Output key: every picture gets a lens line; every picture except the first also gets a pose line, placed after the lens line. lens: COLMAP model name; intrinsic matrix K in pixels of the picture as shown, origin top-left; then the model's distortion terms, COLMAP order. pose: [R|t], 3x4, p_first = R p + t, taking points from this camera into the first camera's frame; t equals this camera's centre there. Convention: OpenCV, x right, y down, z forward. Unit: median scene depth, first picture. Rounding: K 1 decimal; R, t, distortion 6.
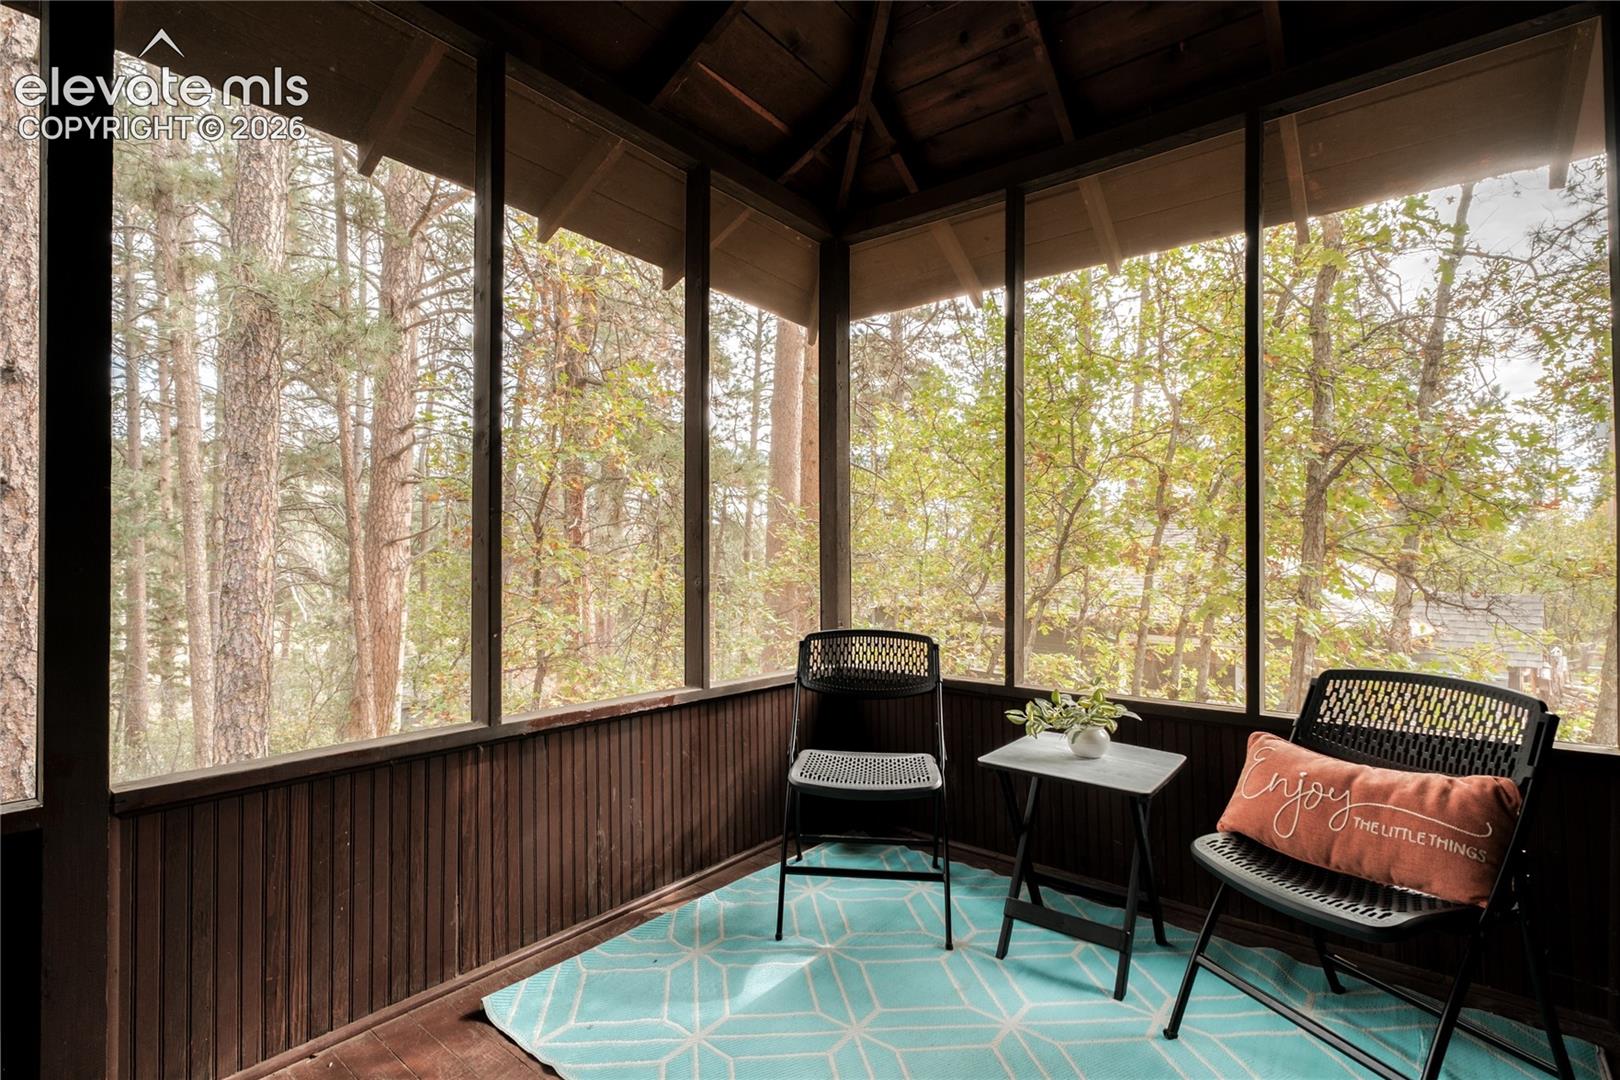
lens RADIAL K [[752.1, 0, 811.1], [0, 752.1, 551.1], [0, 0, 1]] dist [-0.001483, -0.000207]
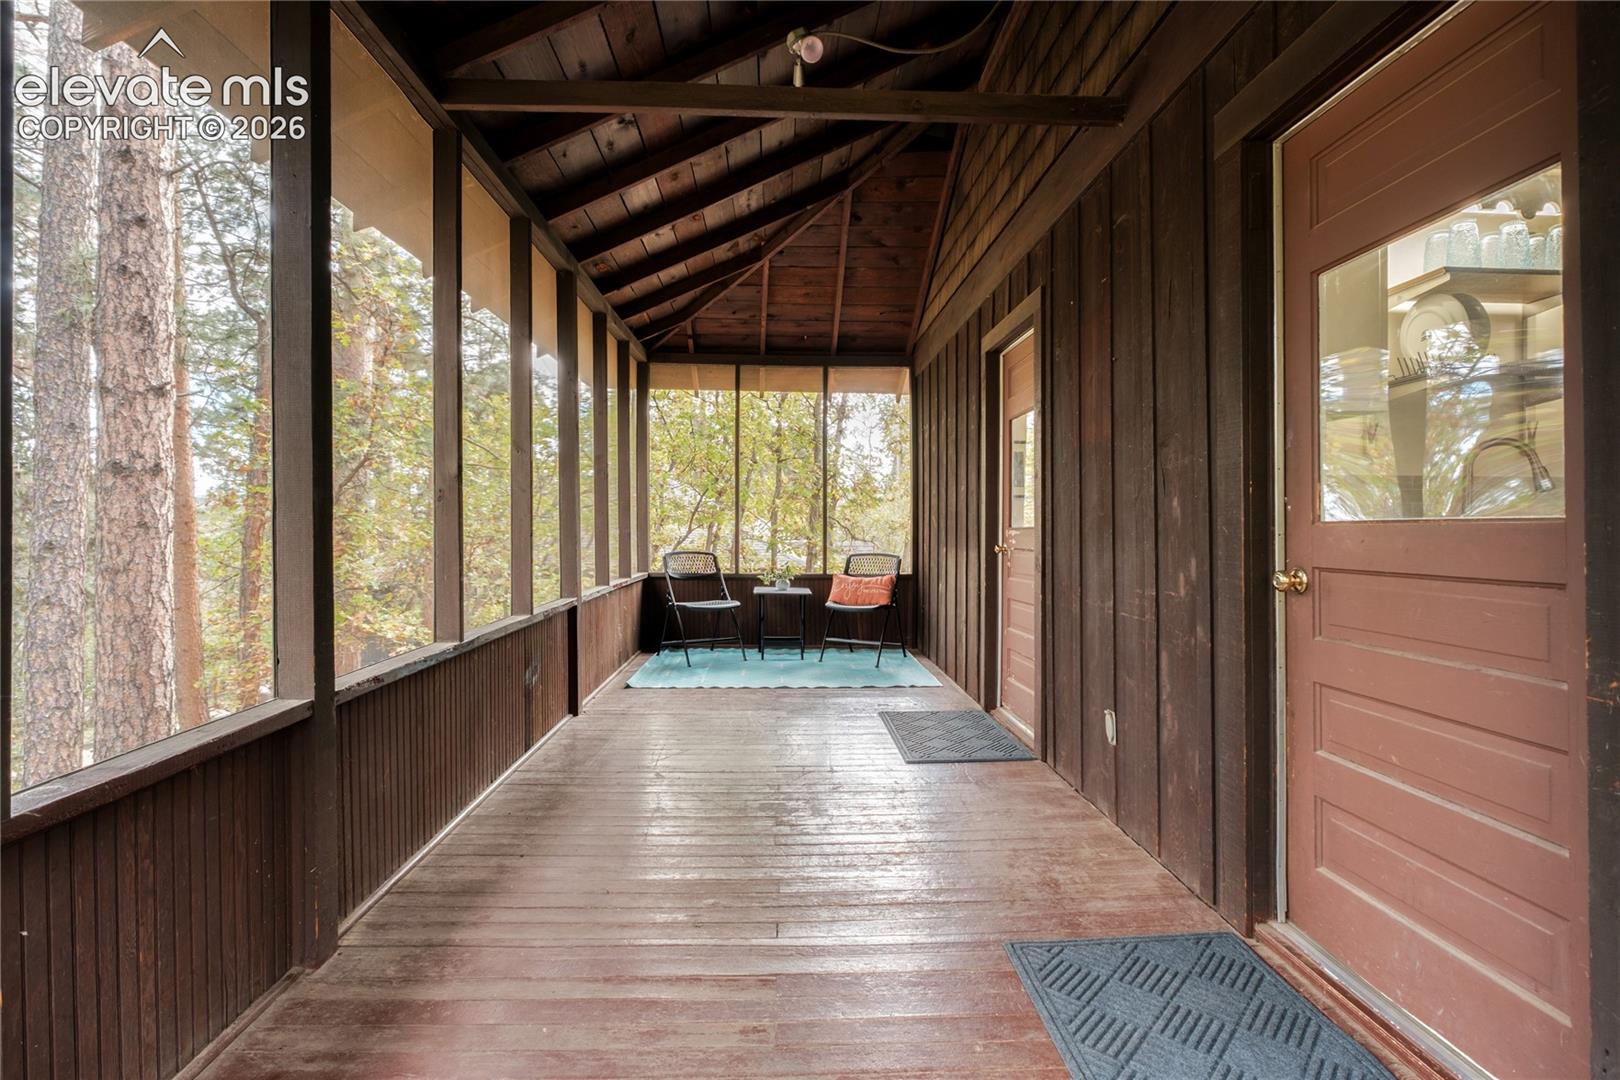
lens RADIAL K [[797.5, 0, 810.0], [0, 797.5, 540.0], [0, 0, 1]] dist [-0.001430, -0.000309]
pose [[0.758493, -0.013950, 0.651532, -0.693917], [-0.008684, 0.999466, 0.031509, -0.004570], [-0.651623, -0.029558, 0.757967, -0.616275]]
